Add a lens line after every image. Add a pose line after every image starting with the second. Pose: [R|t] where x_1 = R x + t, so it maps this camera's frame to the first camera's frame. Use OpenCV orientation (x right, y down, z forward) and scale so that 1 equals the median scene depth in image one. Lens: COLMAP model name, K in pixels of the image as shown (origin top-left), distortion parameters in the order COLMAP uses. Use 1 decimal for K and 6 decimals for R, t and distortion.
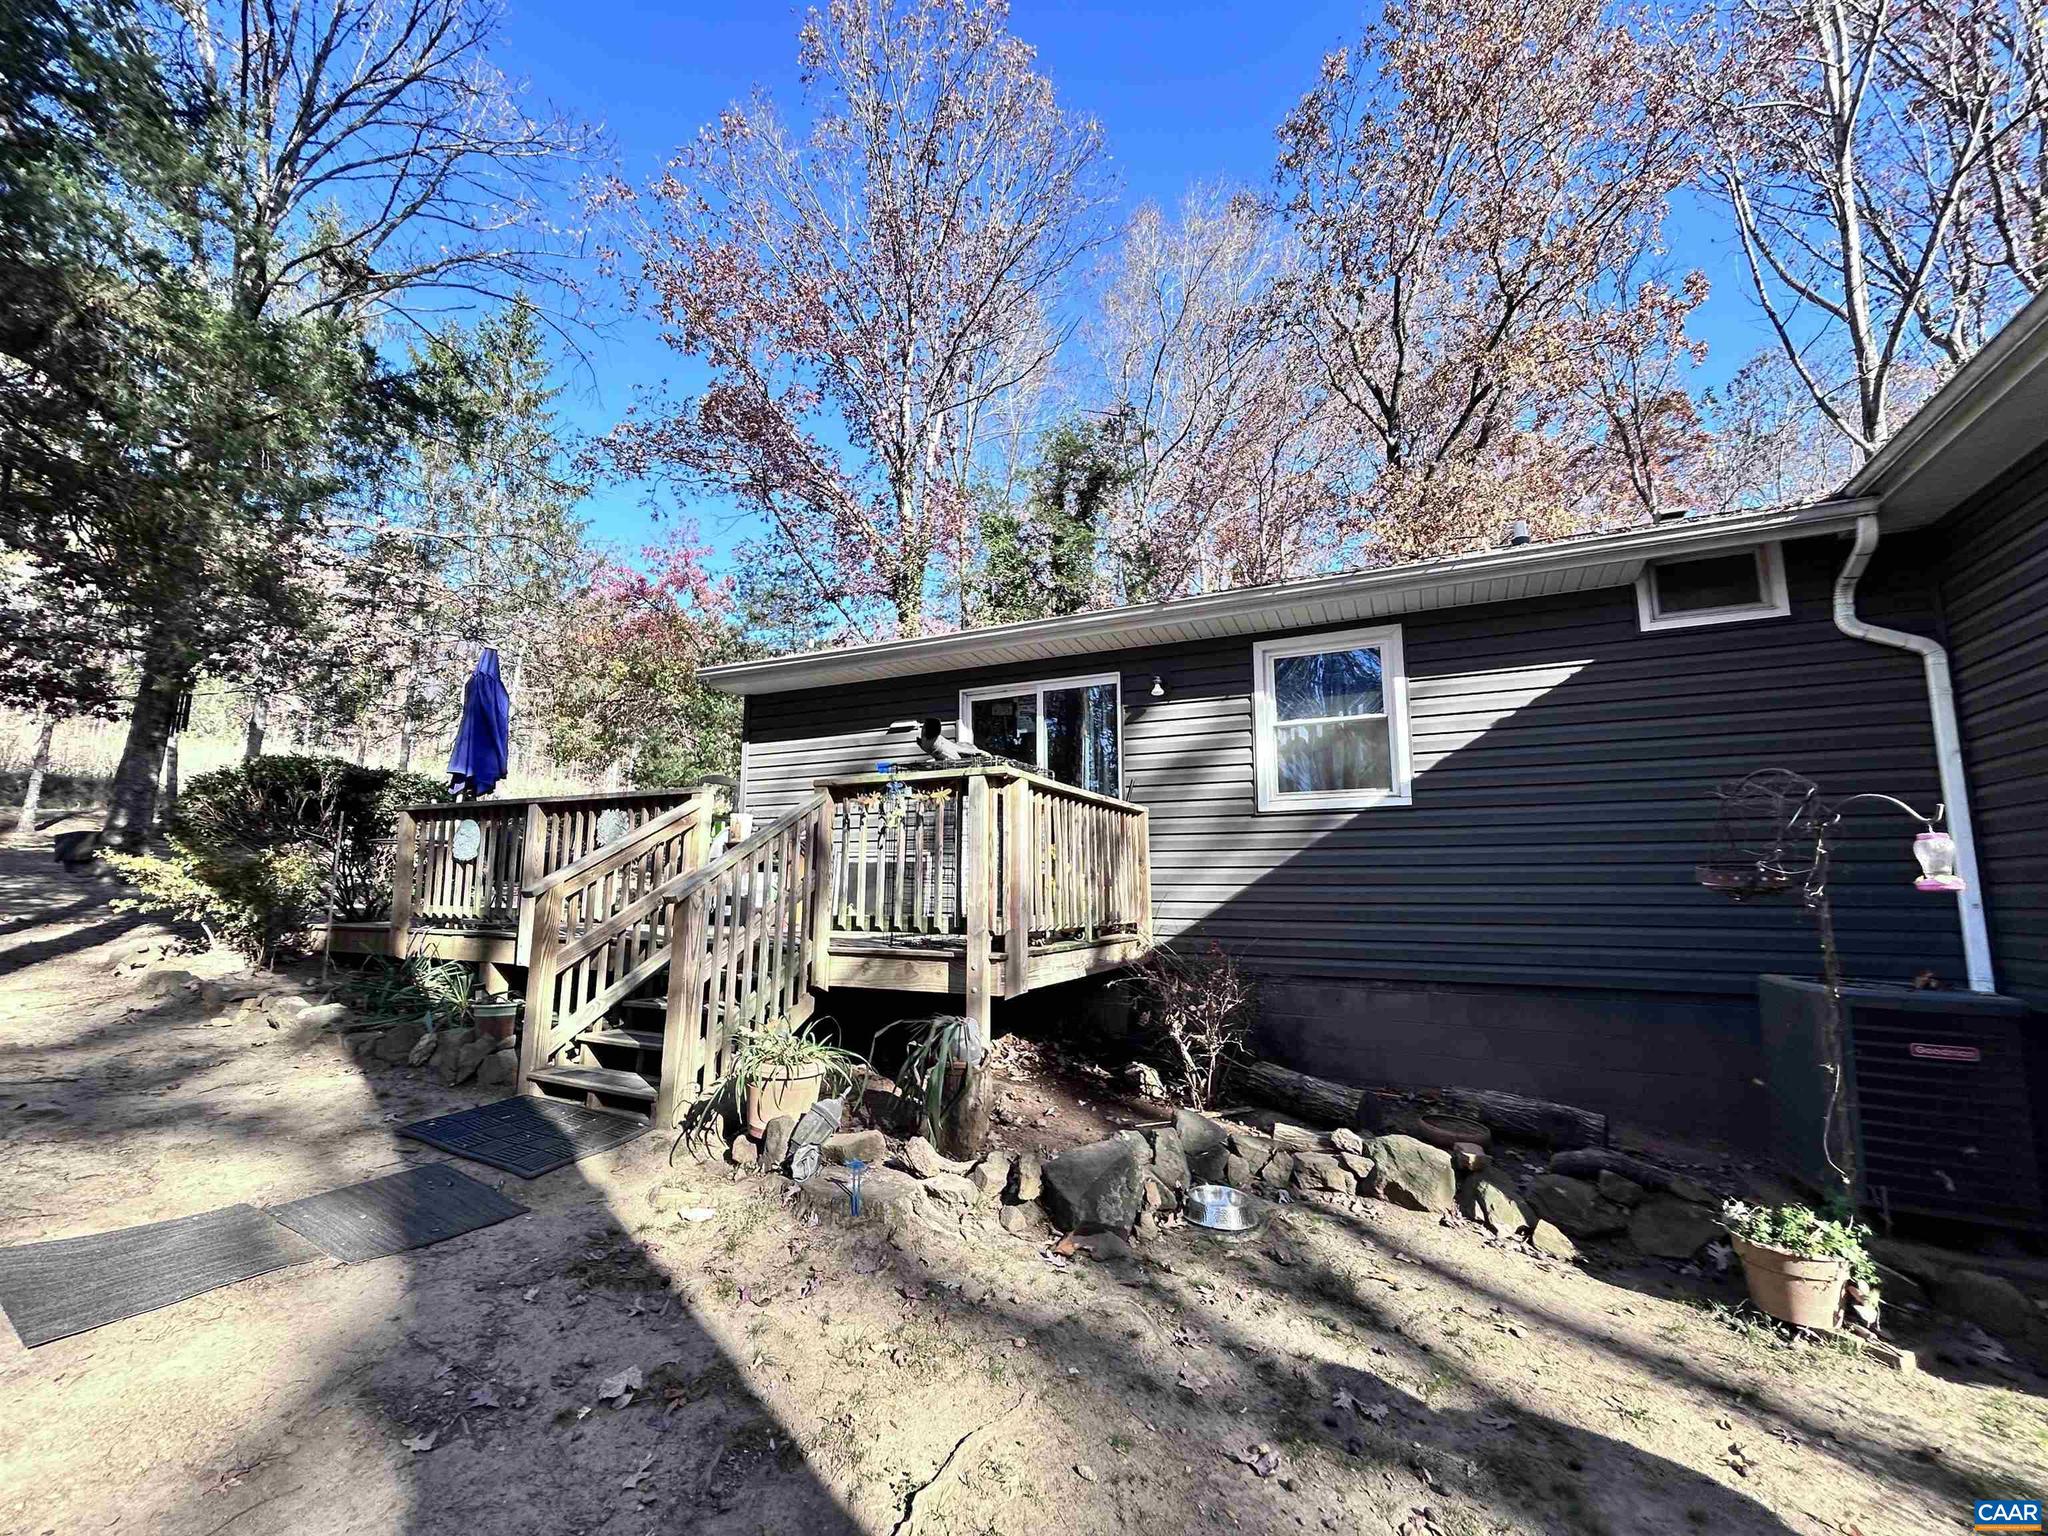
lens RADIAL K [[830.4, 0, 1024.0], [0, 830.4, 768.0], [0, 0, 1]] dist [0.000699, 0.000086]
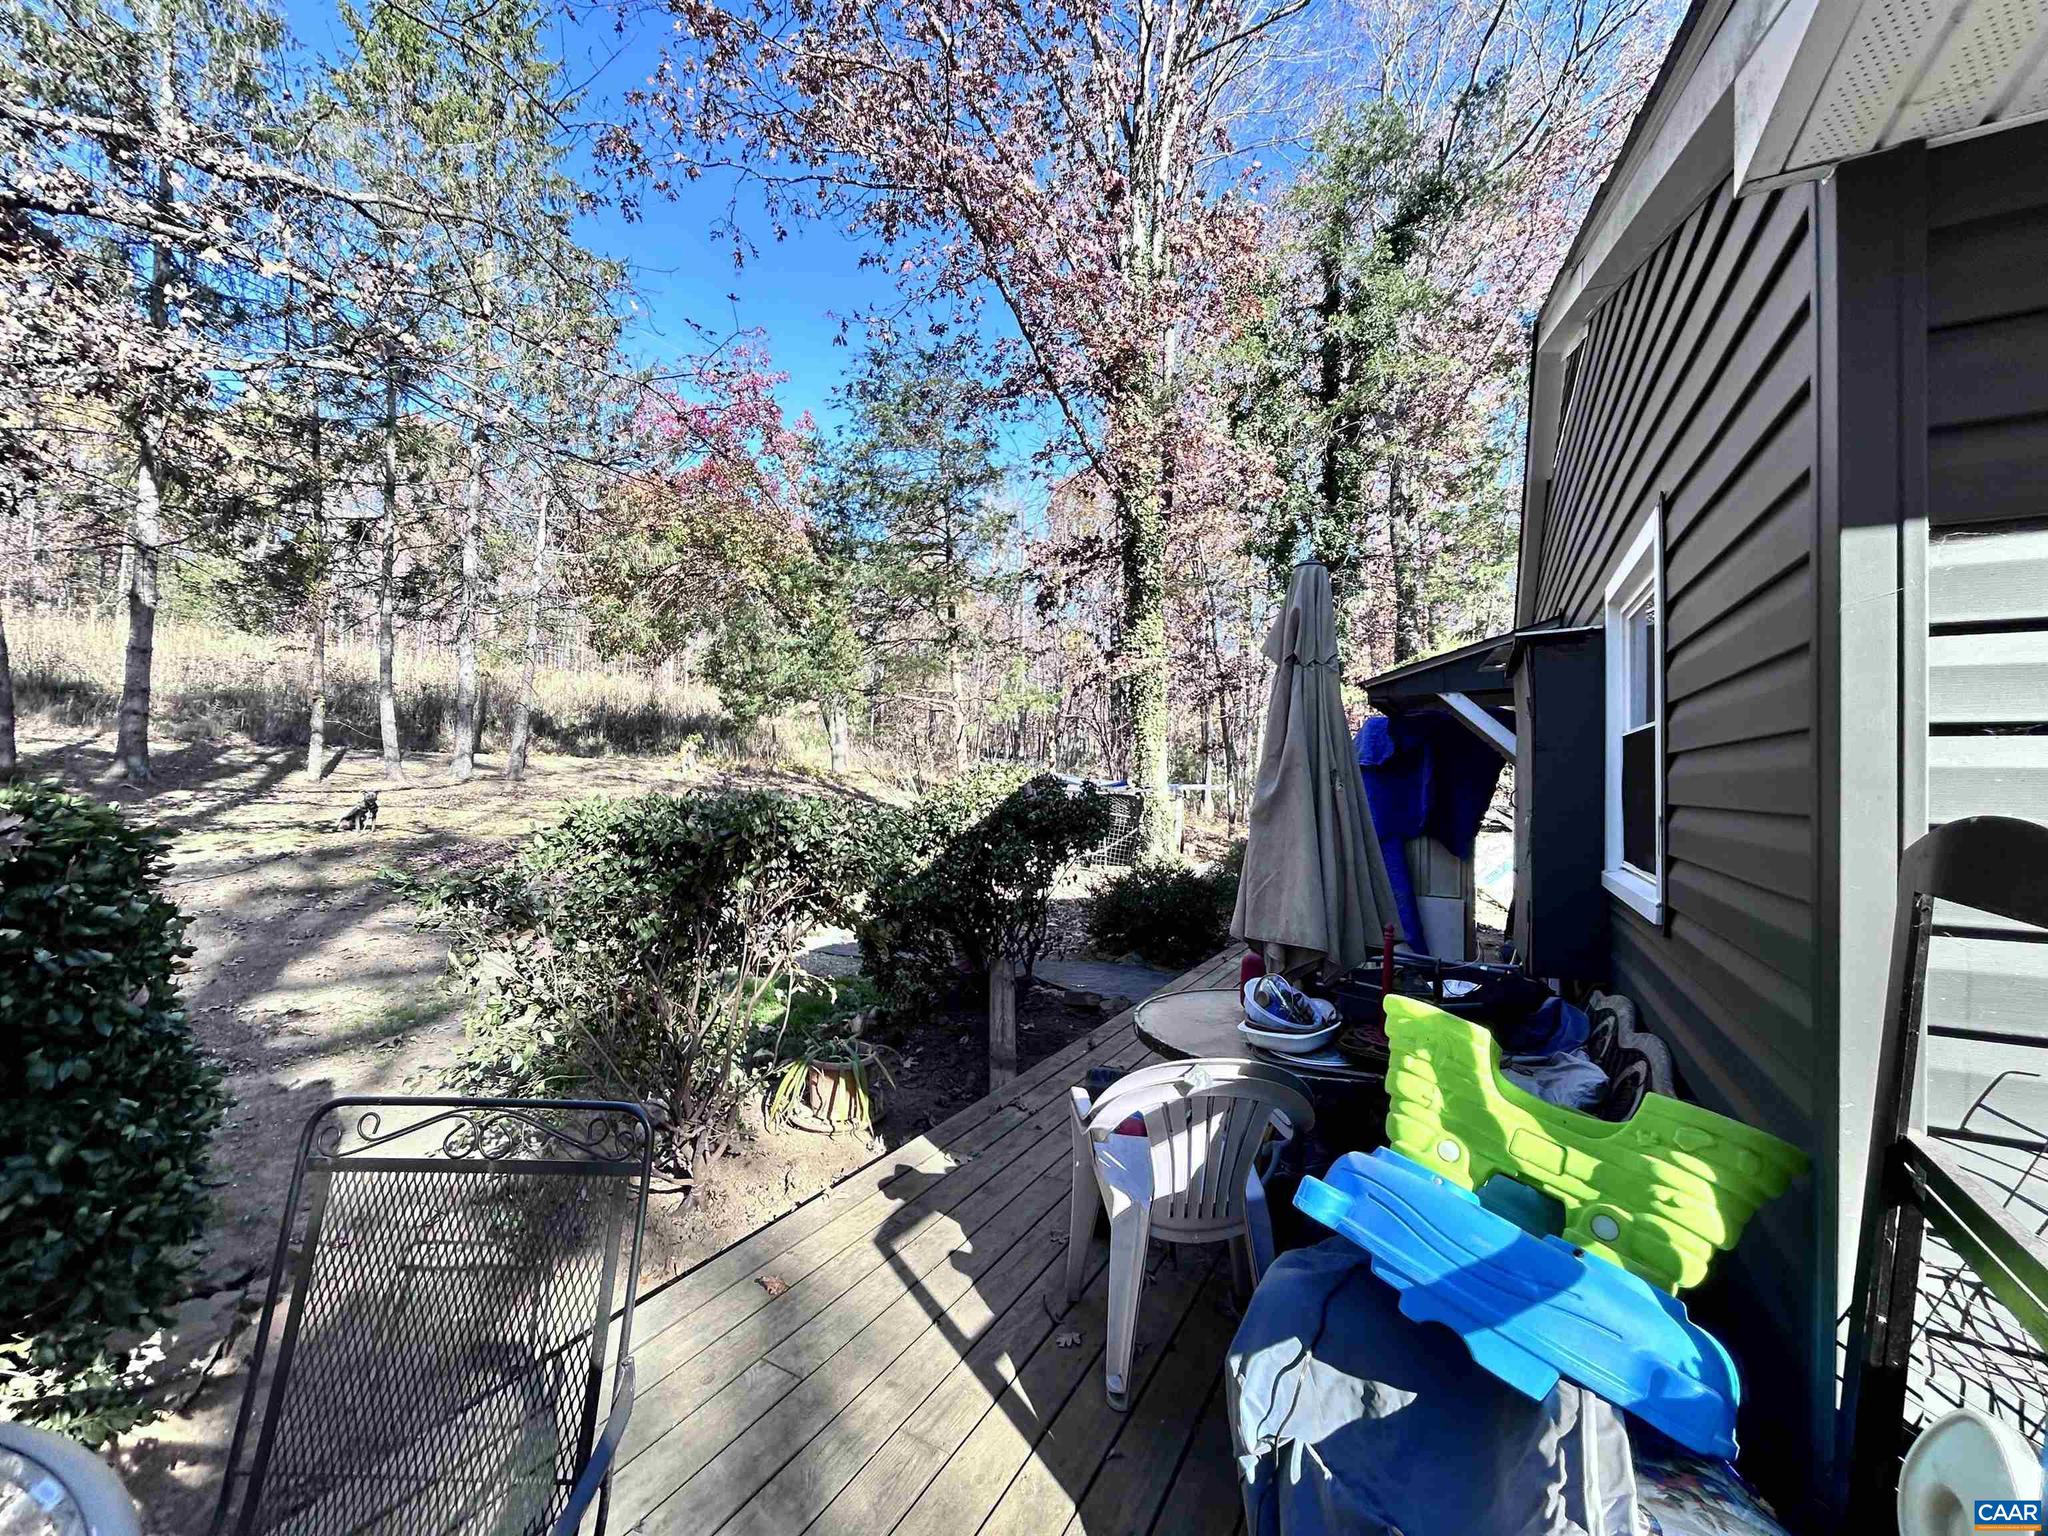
lens RADIAL K [[830.4, 0, 1024.0], [0, 830.4, 768.0], [0, 0, 1]] dist [0.000699, 0.000086]
pose [[0.998530, 0.013107, -0.052595, -0.130707], [-0.006208, 0.991592, 0.129253, -0.005426], [0.053847, -0.128736, 0.990216, 0.242526]]
